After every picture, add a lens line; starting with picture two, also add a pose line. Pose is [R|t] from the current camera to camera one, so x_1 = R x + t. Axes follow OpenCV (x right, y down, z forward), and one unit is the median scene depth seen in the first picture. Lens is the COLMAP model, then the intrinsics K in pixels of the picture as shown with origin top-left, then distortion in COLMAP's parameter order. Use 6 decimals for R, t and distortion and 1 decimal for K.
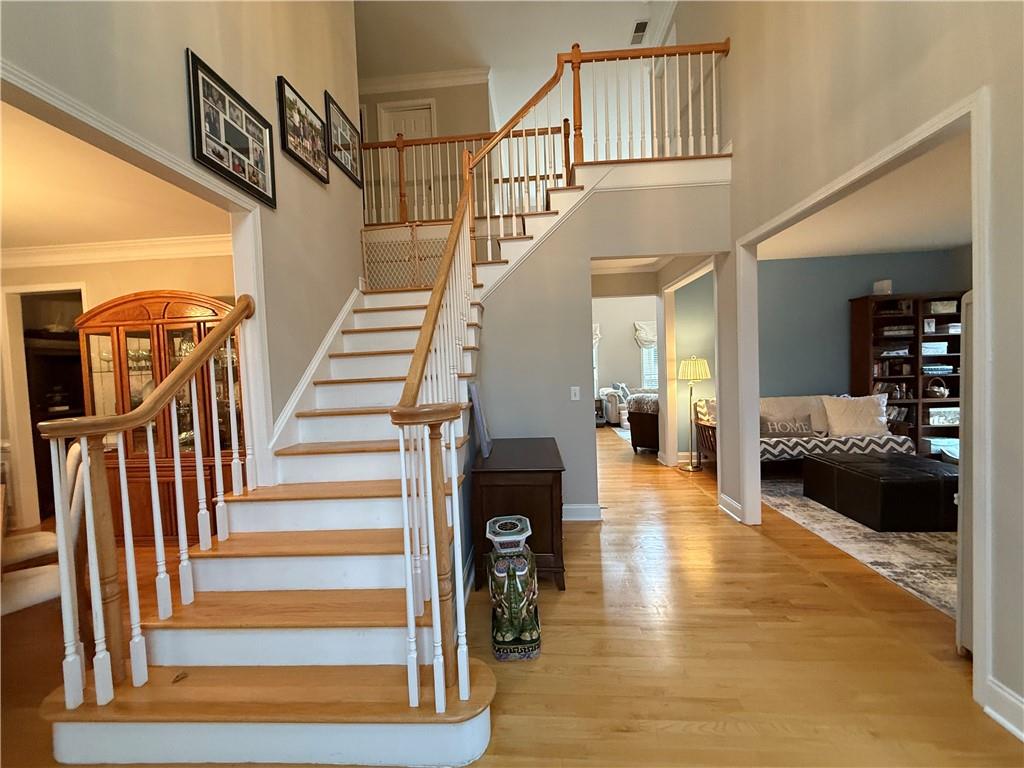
lens RADIAL K [[412.3, 0, 508.6], [0, 412.3, 384.6], [0, 0, 1]] dist [-0.001017, -0.000450]
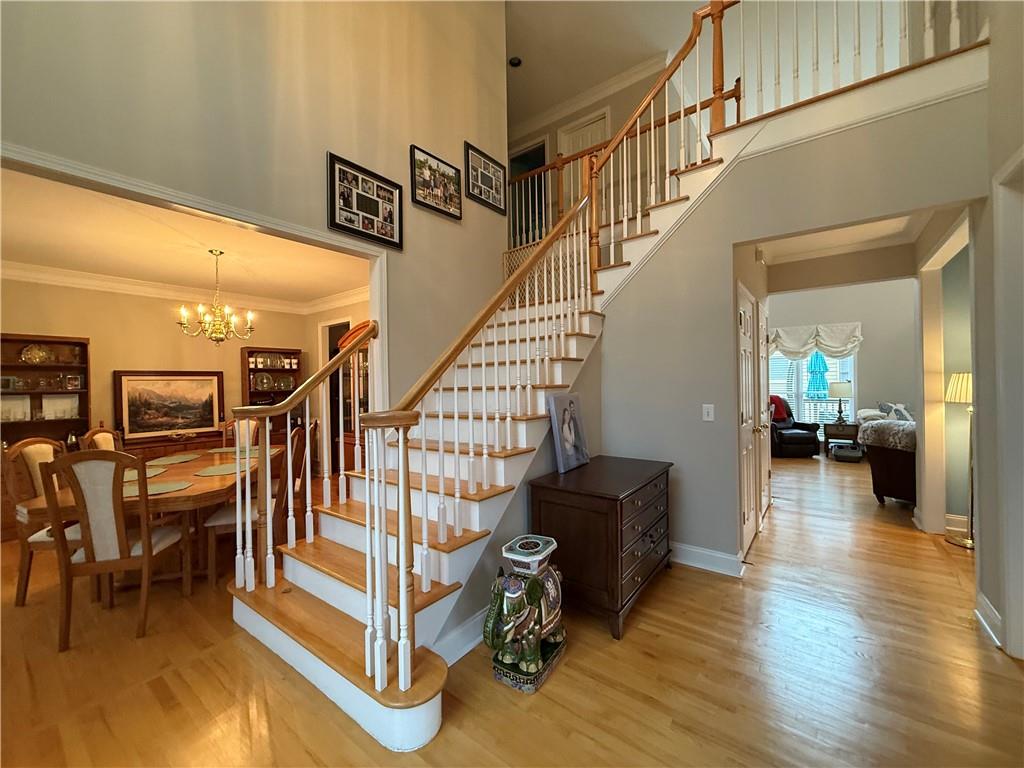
lens RADIAL K [[412.3, 0, 505.7], [0, 412.3, 383.5], [0, 0, 1]] dist [-0.001017, -0.000450]
pose [[0.827360, 0.023863, -0.561165, 0.433989], [-0.037673, 0.999205, -0.013053, -0.015351], [0.560407, 0.031941, 0.827601, 0.150391]]
